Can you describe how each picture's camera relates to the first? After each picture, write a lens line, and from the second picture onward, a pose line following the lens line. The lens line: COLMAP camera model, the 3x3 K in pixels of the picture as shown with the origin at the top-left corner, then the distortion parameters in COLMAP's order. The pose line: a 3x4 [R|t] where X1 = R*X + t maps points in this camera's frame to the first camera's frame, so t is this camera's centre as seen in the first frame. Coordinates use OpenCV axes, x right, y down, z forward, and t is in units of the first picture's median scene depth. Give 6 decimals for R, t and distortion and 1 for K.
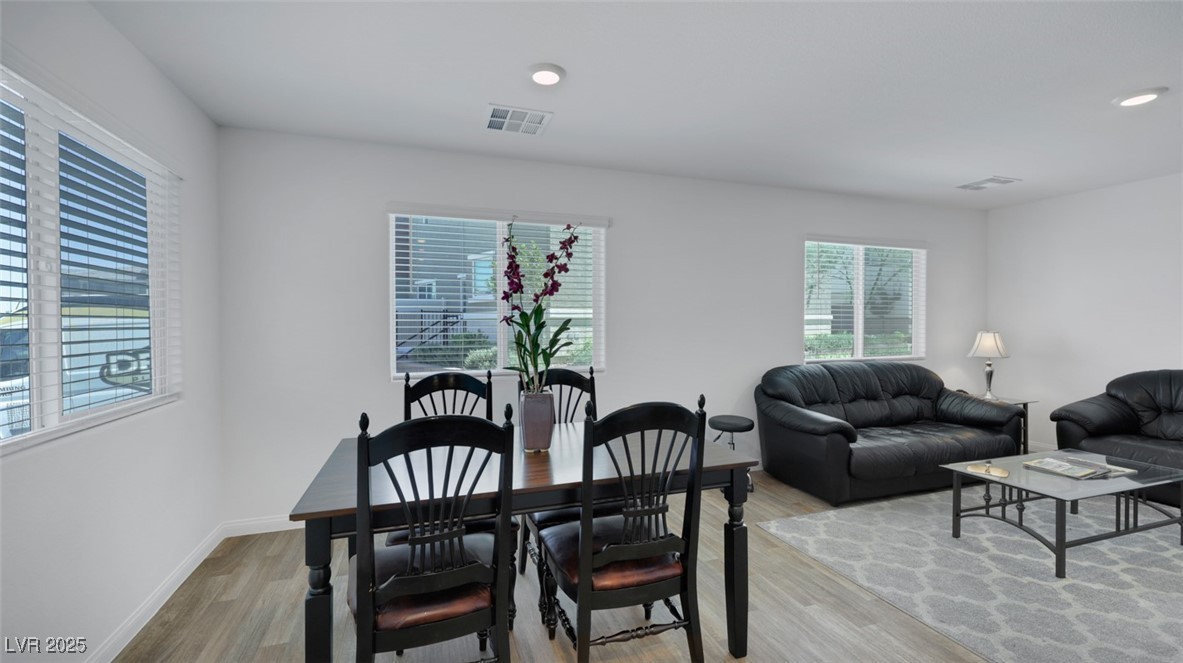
lens RADIAL K [[480.1, 0, 590.9], [0, 480.1, 327.5], [0, 0, 1]] dist [-0.004240, 0.001501]
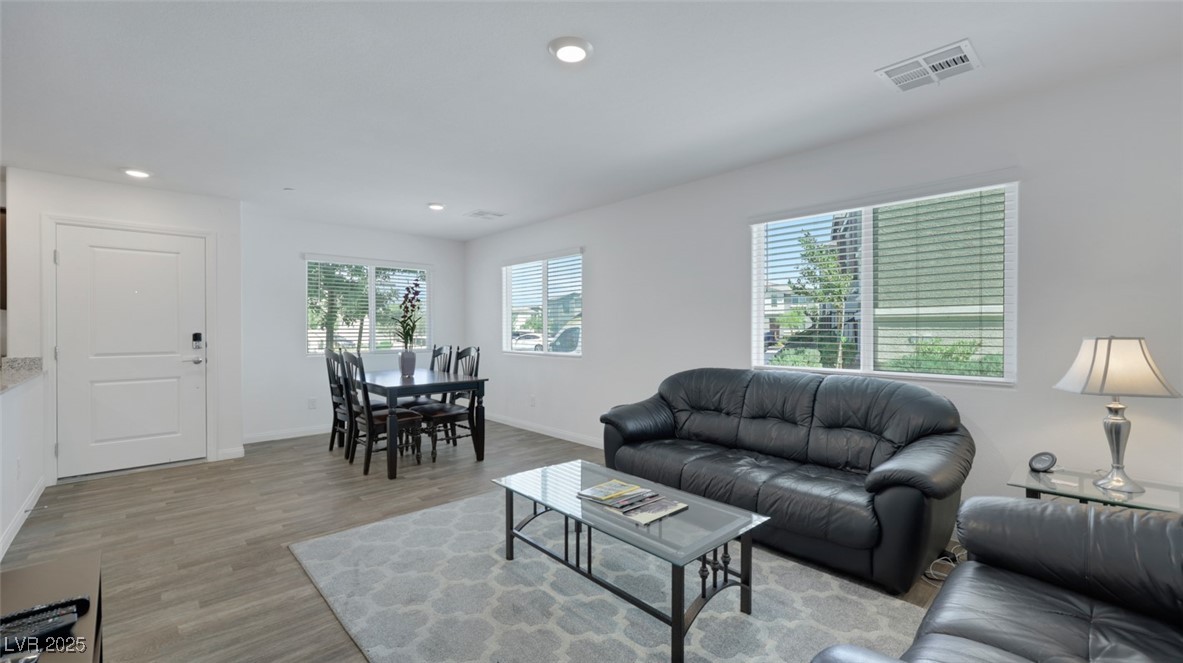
lens RADIAL K [[480.1, 0, 593.2], [0, 480.1, 327.2], [0, 0, 1]] dist [-0.004240, 0.001501]
pose [[0.407500, 0.002813, -0.913201, 1.297566], [-0.000194, 0.999995, 0.002994, -0.001728], [0.913205, -0.001043, 0.407499, 0.466303]]
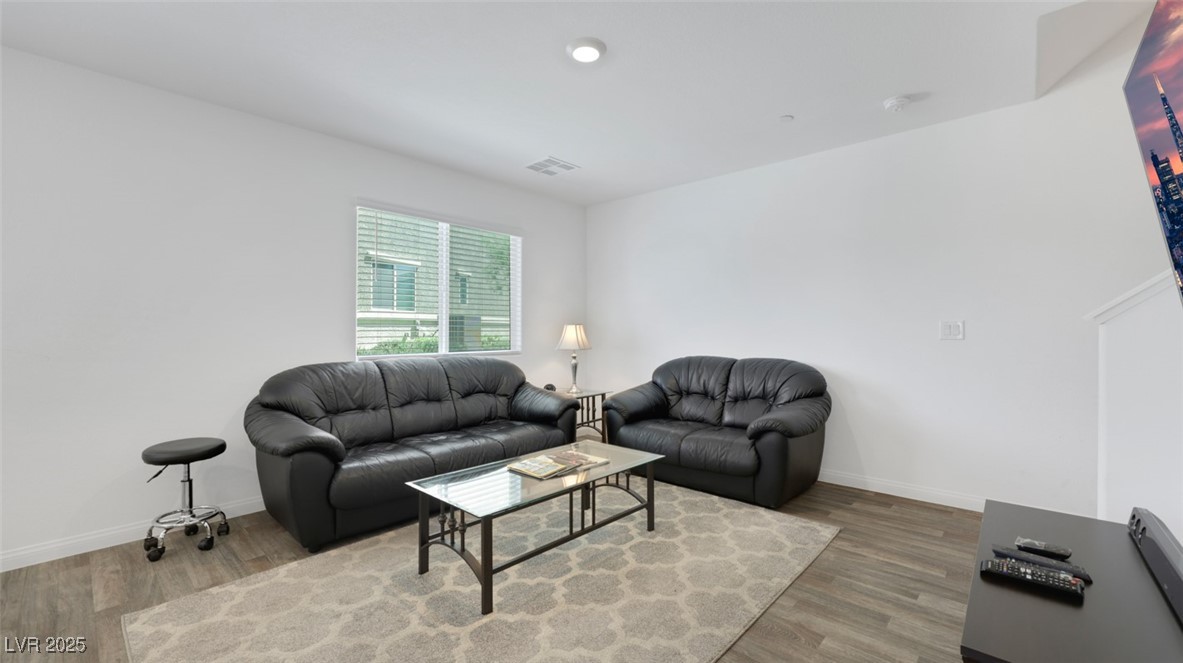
lens RADIAL K [[480.1, 0, 590.6], [0, 480.1, 334.0], [0, 0, 1]] dist [-0.004240, 0.001501]
pose [[0.877918, -0.002079, 0.478806, 0.477178], [0.001088, 0.999997, 0.002347, 0.033257], [-0.478809, -0.001540, 0.877918, 0.134405]]
